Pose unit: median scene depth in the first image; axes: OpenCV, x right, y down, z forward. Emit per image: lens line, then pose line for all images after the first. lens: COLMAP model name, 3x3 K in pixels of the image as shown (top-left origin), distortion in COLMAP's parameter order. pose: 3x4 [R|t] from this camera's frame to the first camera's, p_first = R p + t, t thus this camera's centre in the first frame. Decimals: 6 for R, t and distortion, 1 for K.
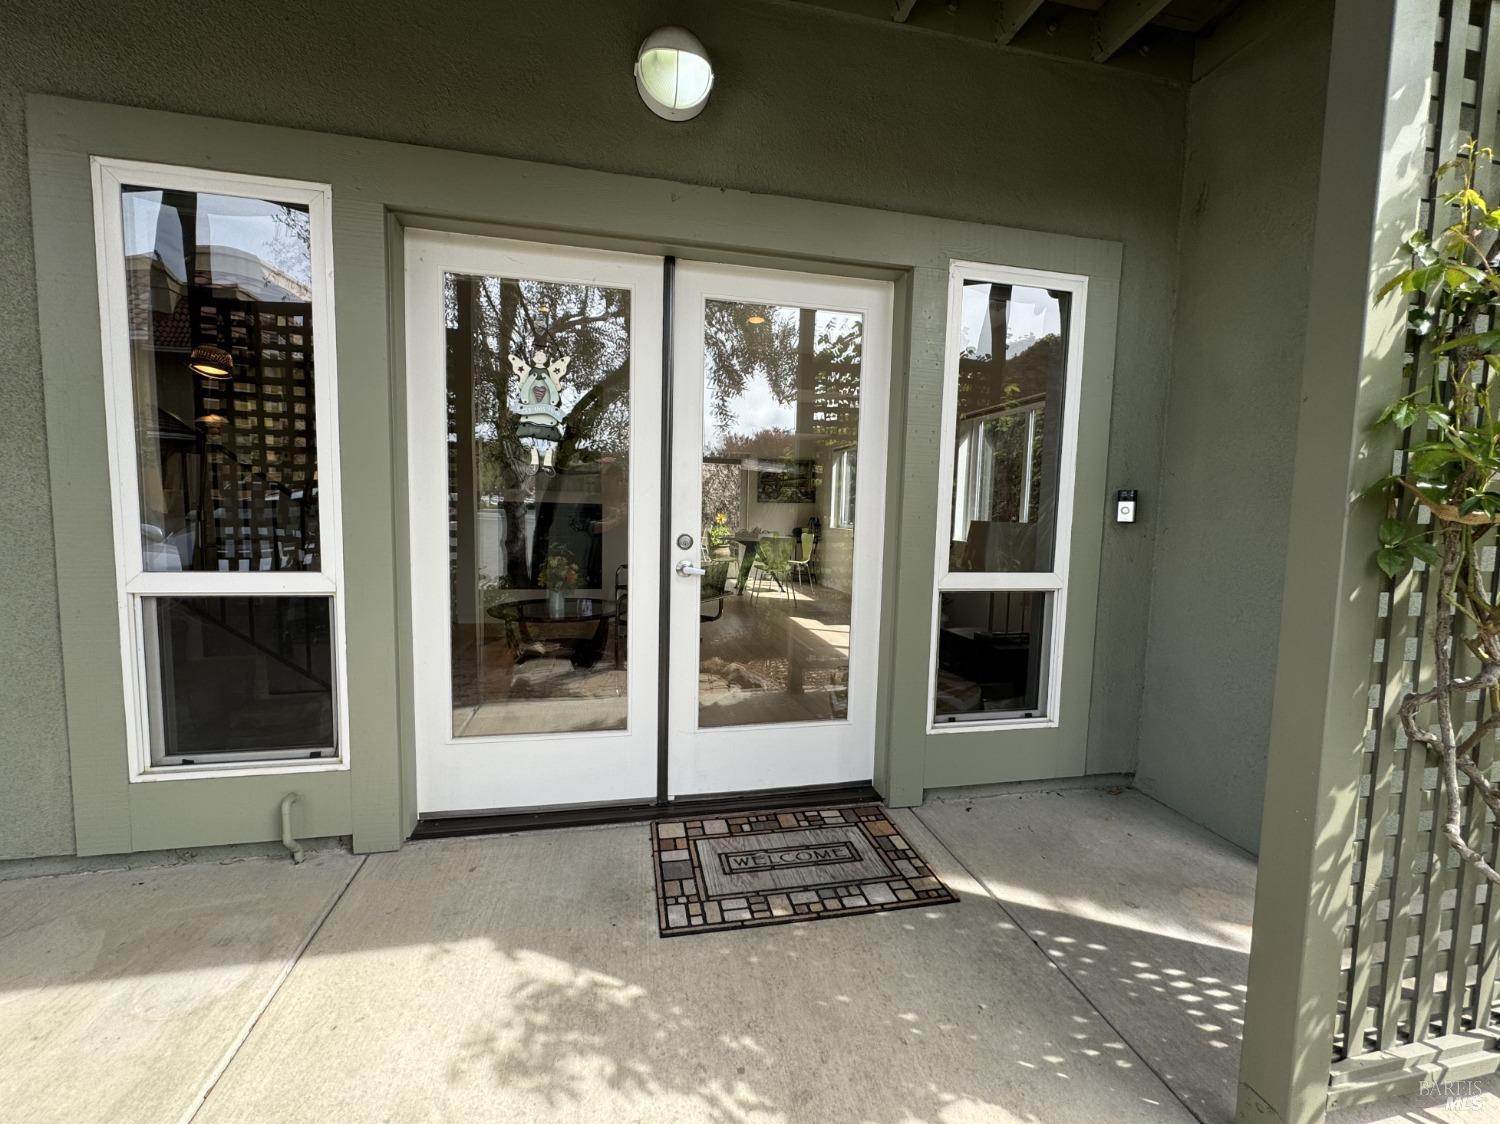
lens RADIAL K [[613.5, 0, 748.5], [0, 613.5, 557.7], [0, 0, 1]] dist [-0.002780, -0.000100]
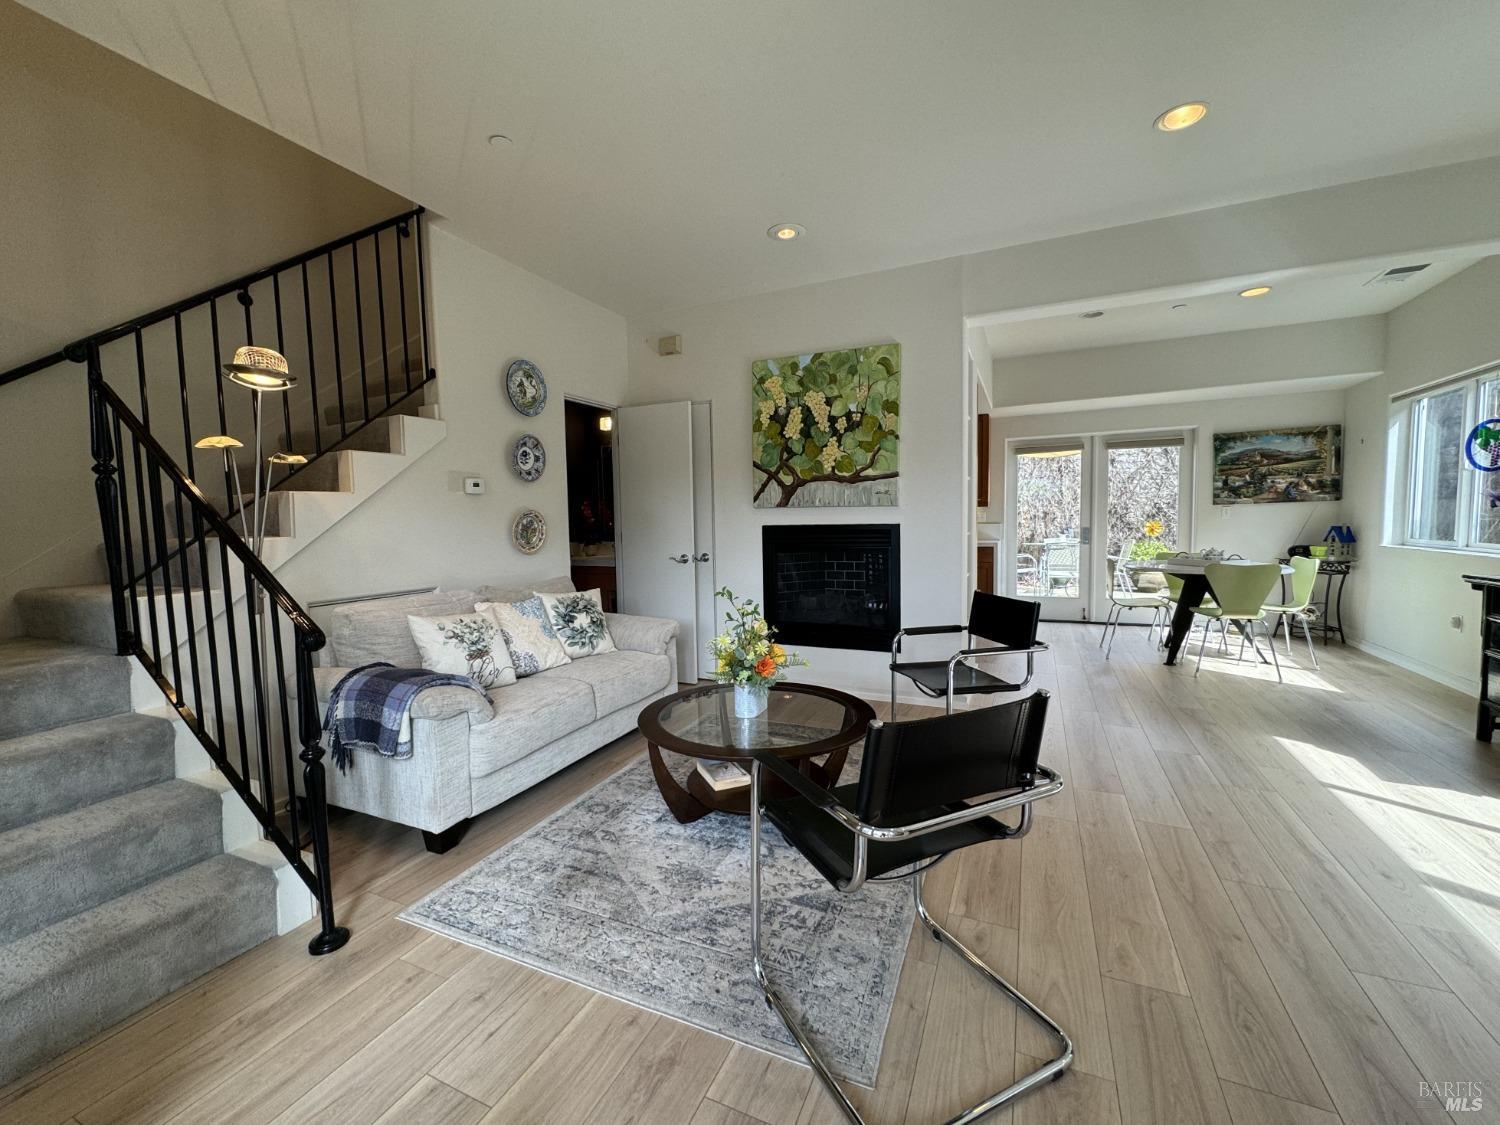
lens RADIAL K [[613.5, 0, 744.9], [0, 613.5, 562.9], [0, 0, 1]] dist [-0.002780, -0.000100]
pose [[0.794150, 0.007320, -0.607677, 0.019439], [-0.011996, 0.999921, -0.003632, -0.030571], [0.607603, 0.010174, 0.794176, 0.292653]]
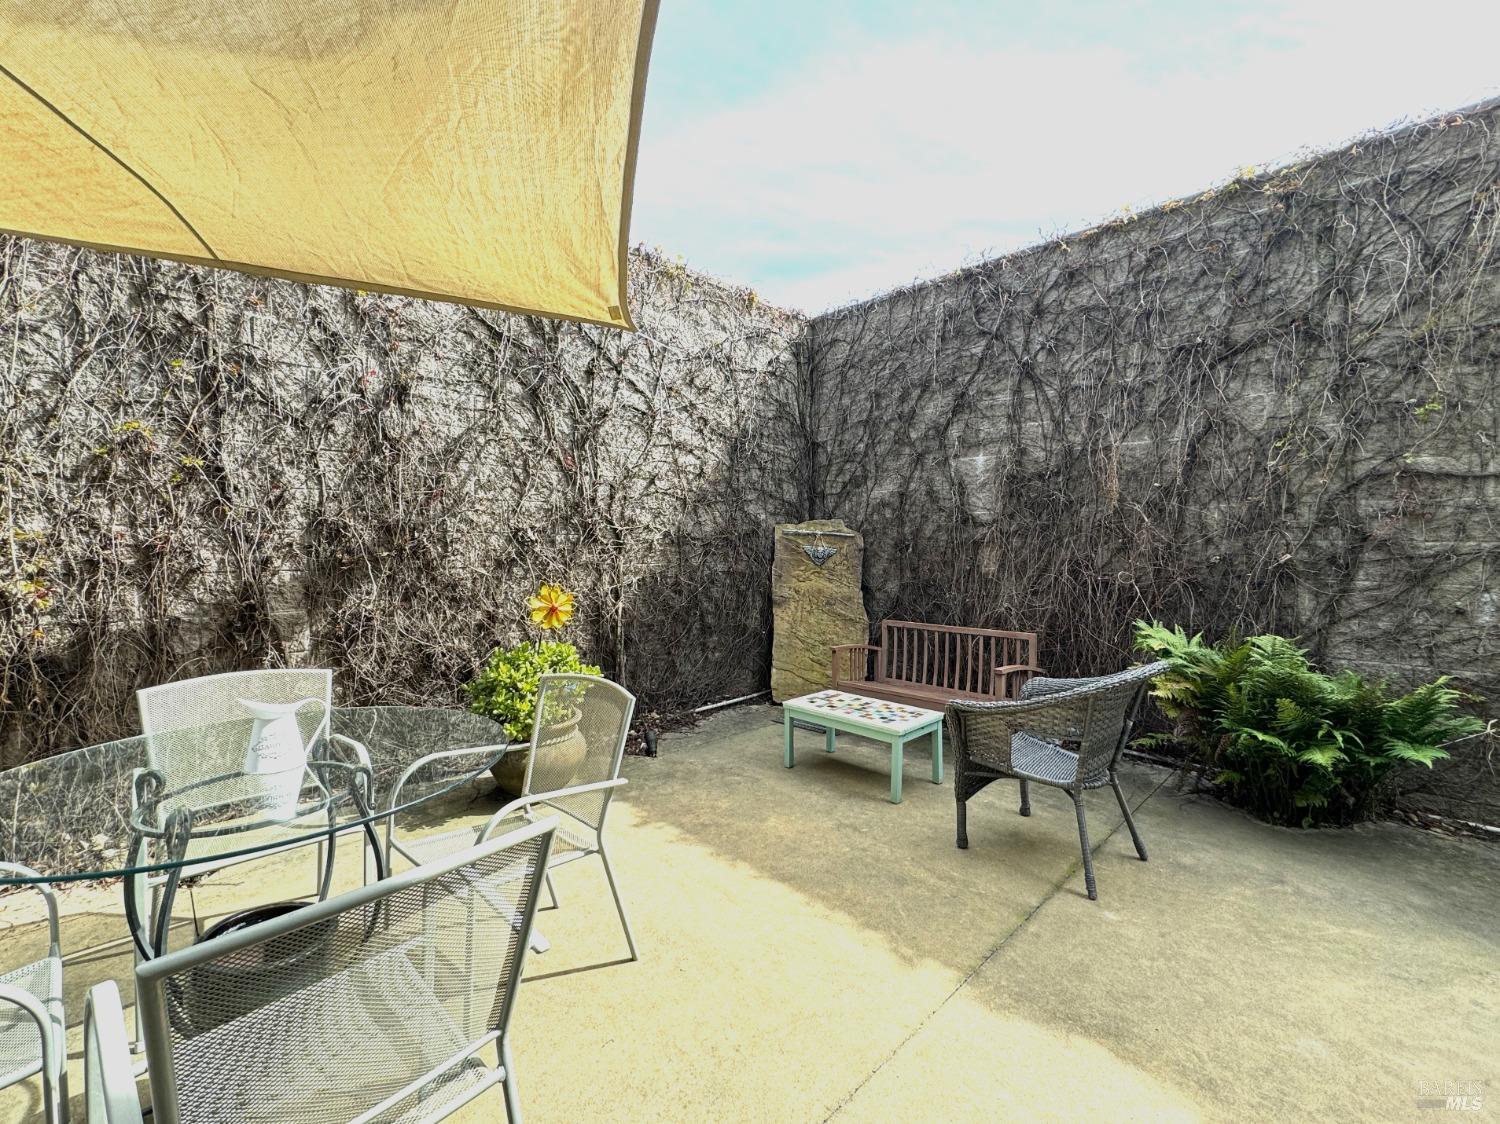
lens RADIAL K [[613.5, 0, 745.8], [0, 613.5, 562.1], [0, 0, 1]] dist [-0.002780, -0.000100]
pose [[0.829999, -0.037221, 0.556522, -0.204172], [0.067910, 0.997091, -0.034595, -0.118677], [-0.553615, 0.066508, 0.830113, 1.374188]]
